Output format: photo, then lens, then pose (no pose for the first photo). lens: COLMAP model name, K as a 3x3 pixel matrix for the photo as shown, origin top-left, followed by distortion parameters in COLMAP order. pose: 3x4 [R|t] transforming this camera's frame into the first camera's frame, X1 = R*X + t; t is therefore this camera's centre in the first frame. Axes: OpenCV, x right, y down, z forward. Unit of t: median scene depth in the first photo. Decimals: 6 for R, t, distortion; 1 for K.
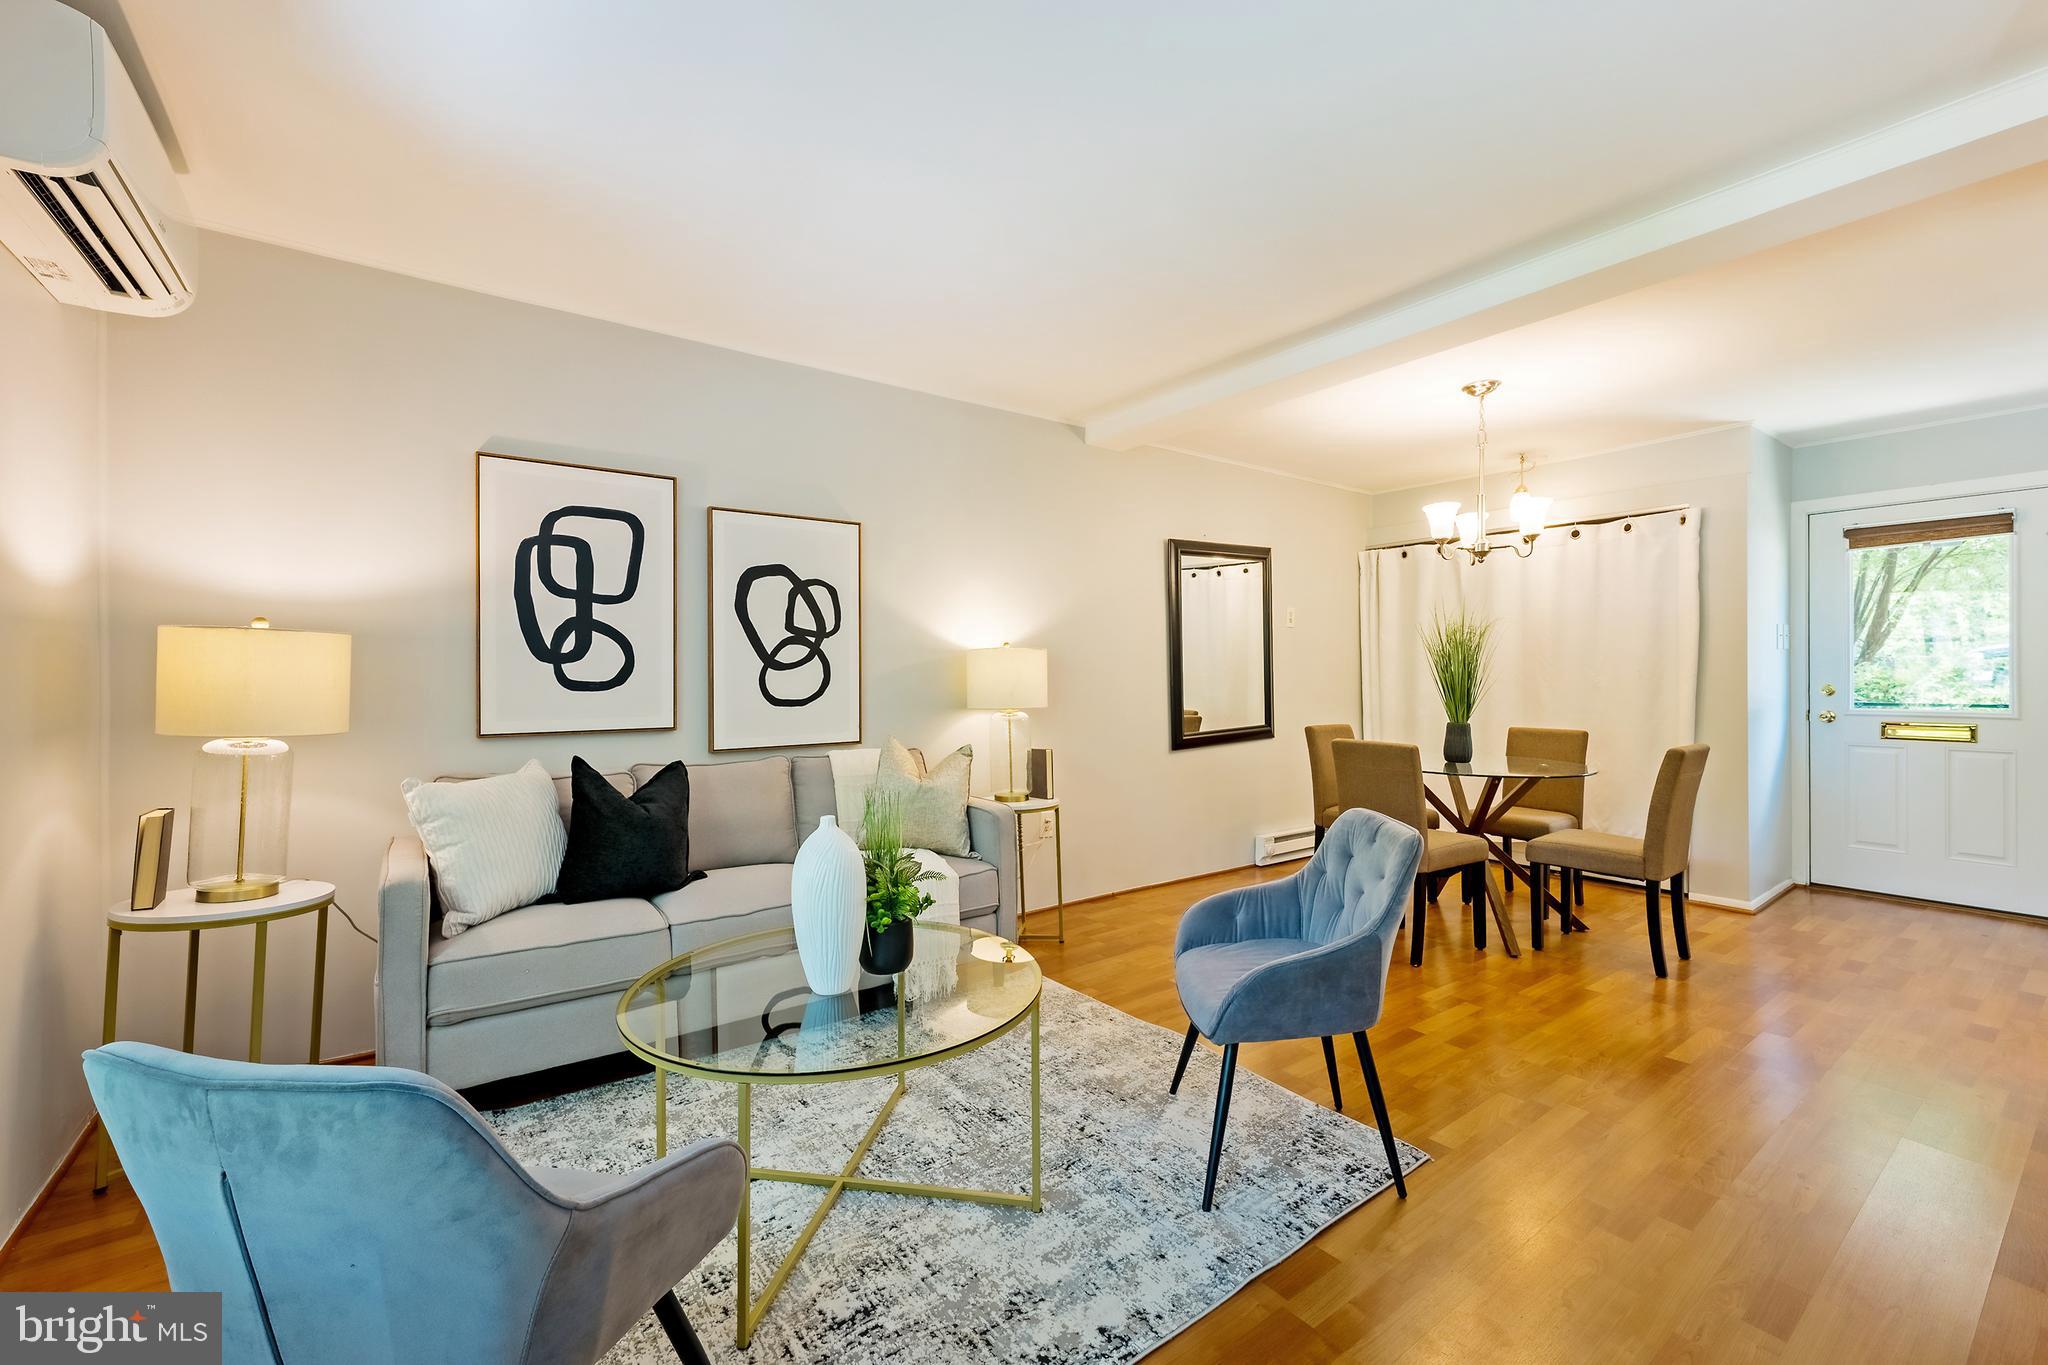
lens RADIAL K [[845.5, 0, 1008.5], [0, 845.5, 676.4], [0, 0, 1]] dist [0.002214, -0.000866]
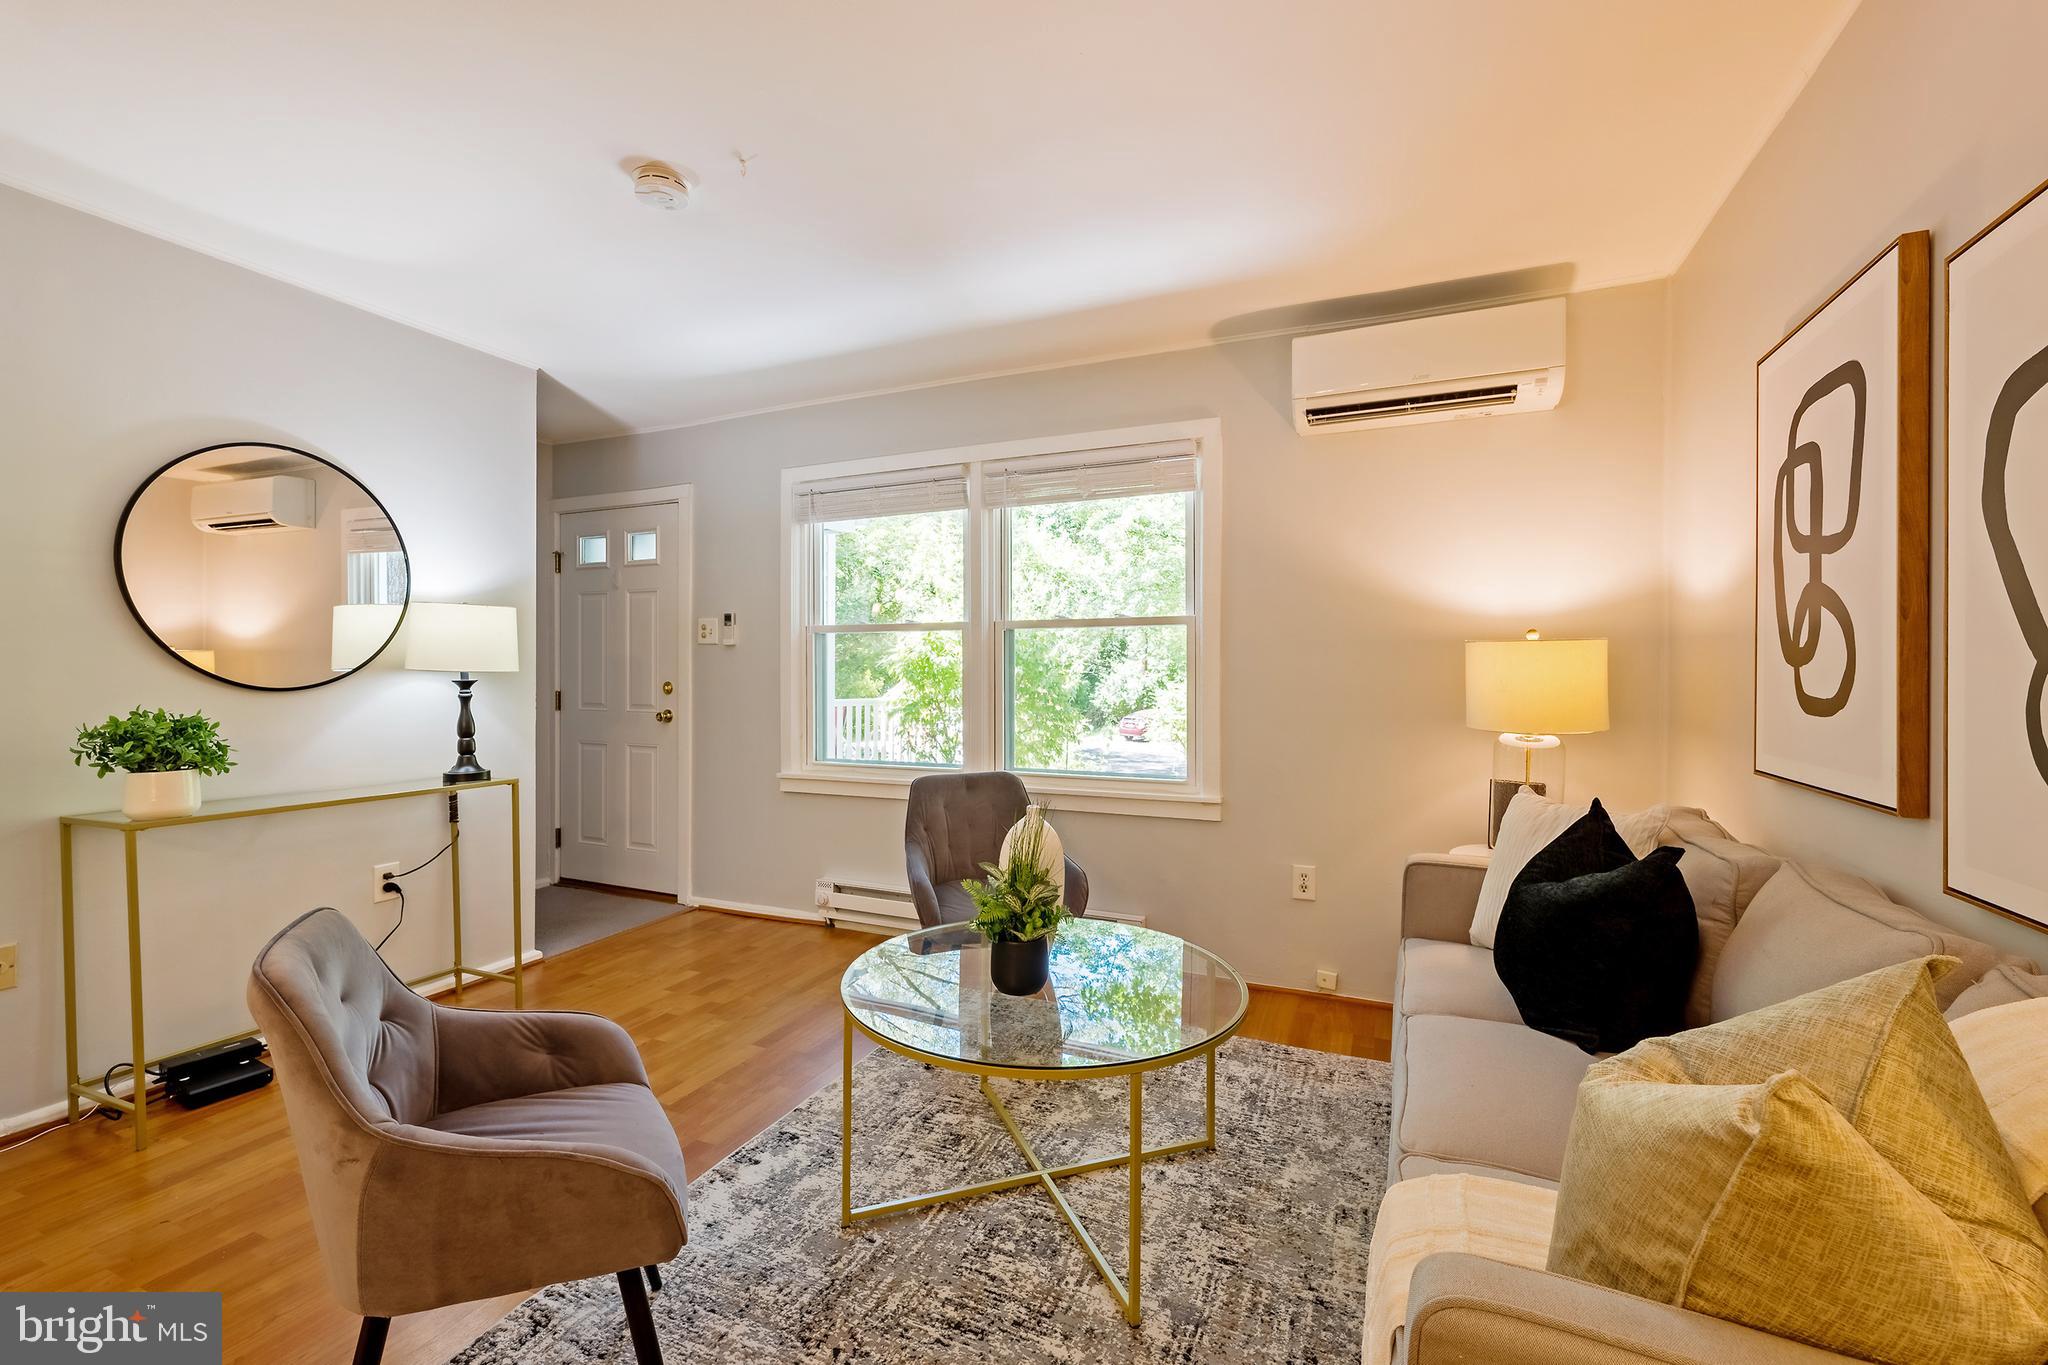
lens RADIAL K [[845.5, 0, 1029.1], [0, 845.5, 668.8], [0, 0, 1]] dist [0.002214, -0.000866]
pose [[-0.856284, -0.007931, -0.516445, 0.201835], [-0.011339, 0.999930, 0.003444, -0.008459], [0.516381, 0.008804, -0.856314, 1.085669]]
